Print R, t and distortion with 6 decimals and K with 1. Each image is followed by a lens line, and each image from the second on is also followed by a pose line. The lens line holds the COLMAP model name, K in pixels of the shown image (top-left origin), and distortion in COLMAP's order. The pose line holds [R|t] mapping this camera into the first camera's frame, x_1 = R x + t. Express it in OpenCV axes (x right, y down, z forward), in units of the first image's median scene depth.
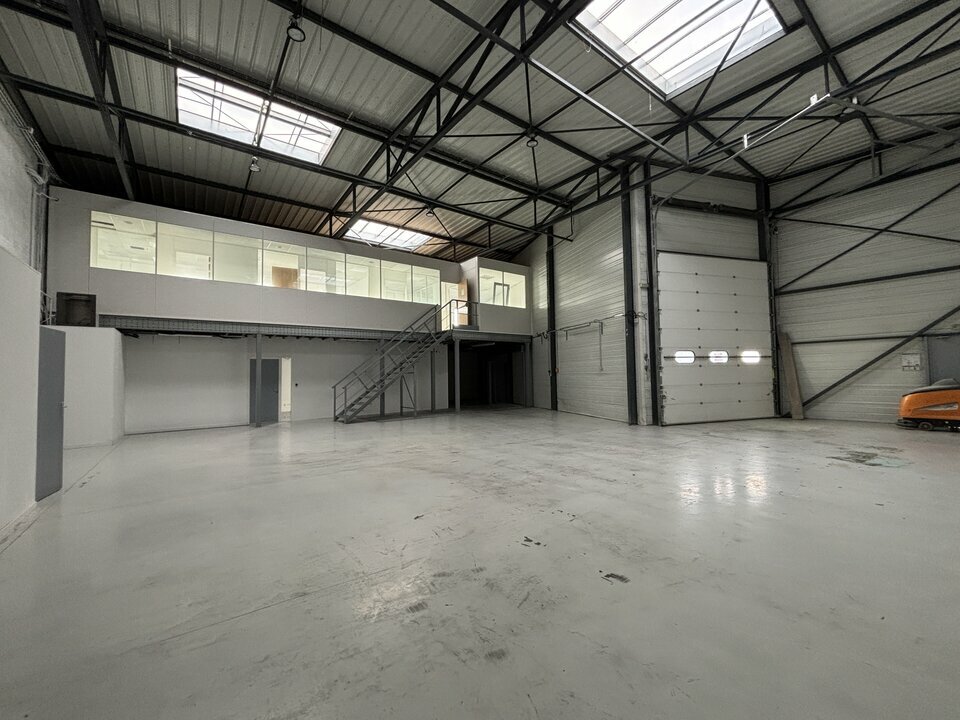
lens RADIAL K [[387.7, 0, 482.6], [0, 387.7, 356.3], [0, 0, 1]] dist [-0.000941, -0.001289]
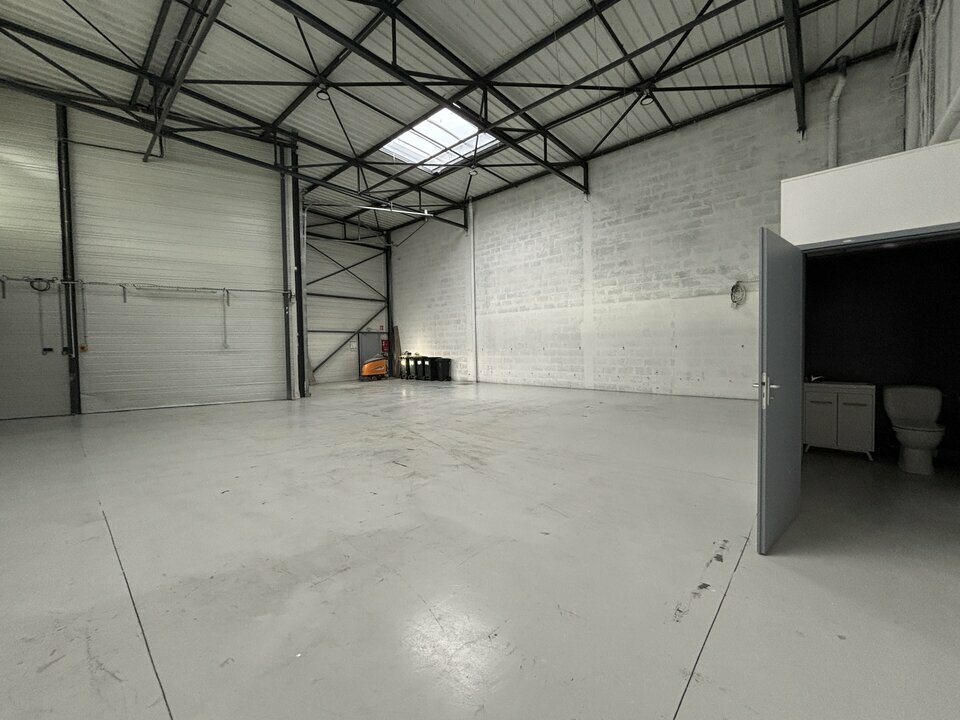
lens RADIAL K [[387.7, 0, 480.2], [0, 387.7, 361.0], [0, 0, 1]] dist [-0.000941, -0.001289]
pose [[-0.186685, -0.012343, 0.982342, -0.703638], [-0.026880, 0.999611, 0.007451, 0.047428], [-0.982052, -0.025014, -0.186944, 0.666302]]
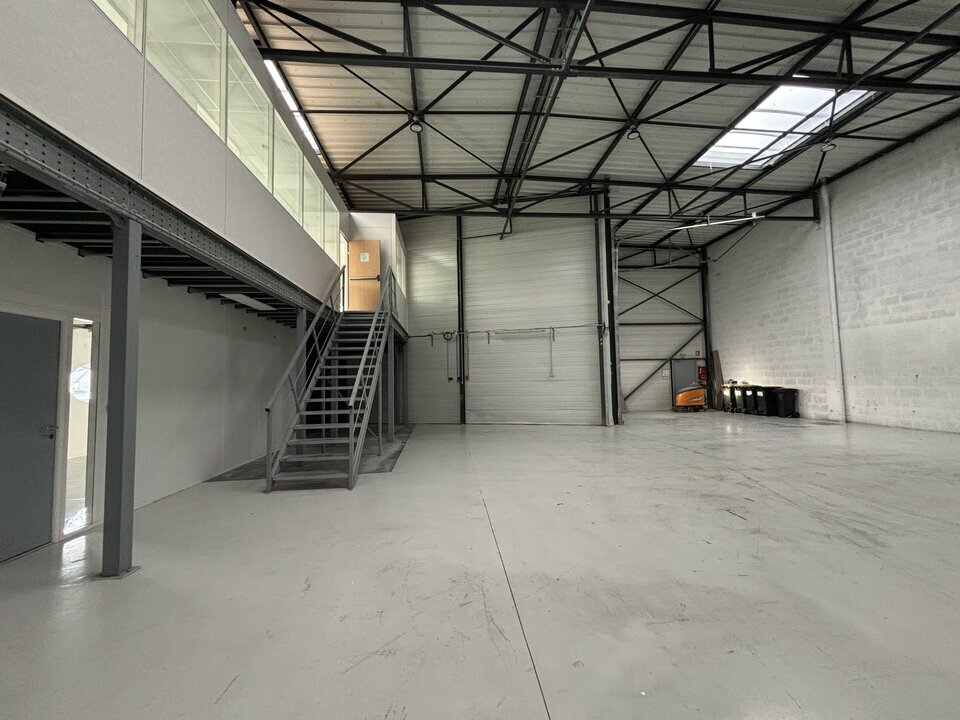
lens RADIAL K [[387.7, 0, 477.9], [0, 387.7, 359.7], [0, 0, 1]] dist [-0.000941, -0.001289]
pose [[0.540693, 0.053911, 0.839491, -0.709317], [-0.030856, 0.998544, -0.044252, 0.045955], [-0.840654, -0.001976, 0.541569, 0.678307]]
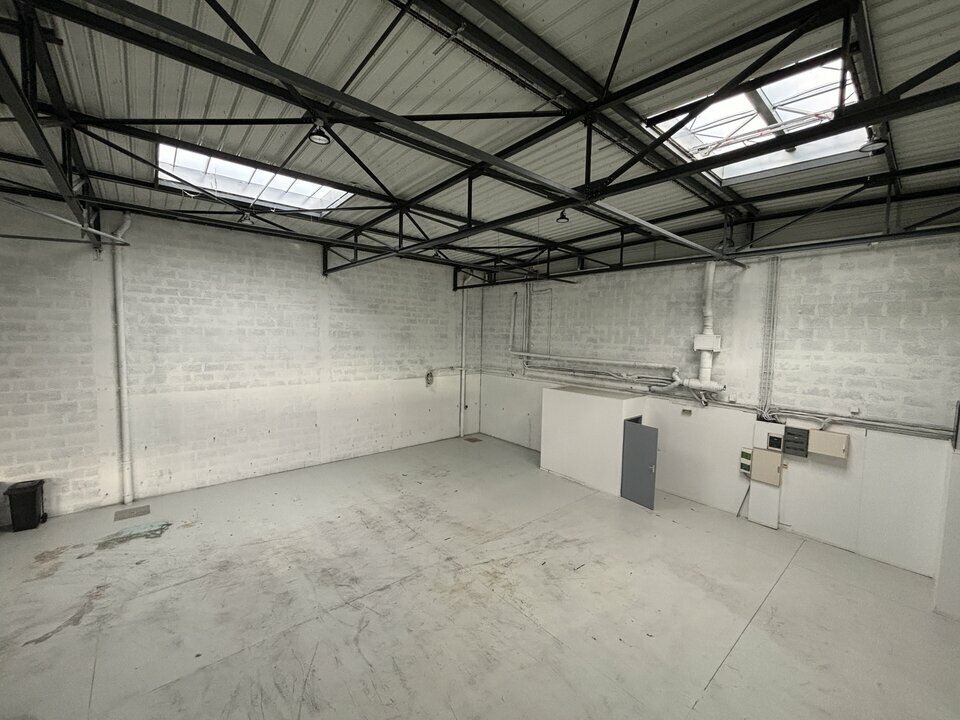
lens RADIAL K [[387.7, 0, 478.7], [0, 387.7, 355.2], [0, 0, 1]] dist [-0.000941, -0.001289]
pose [[-0.998324, -0.002960, -0.057803, -0.058953], [-0.003495, 0.999952, 0.009157, -0.205003], [0.057773, 0.009343, -0.998286, 1.323889]]
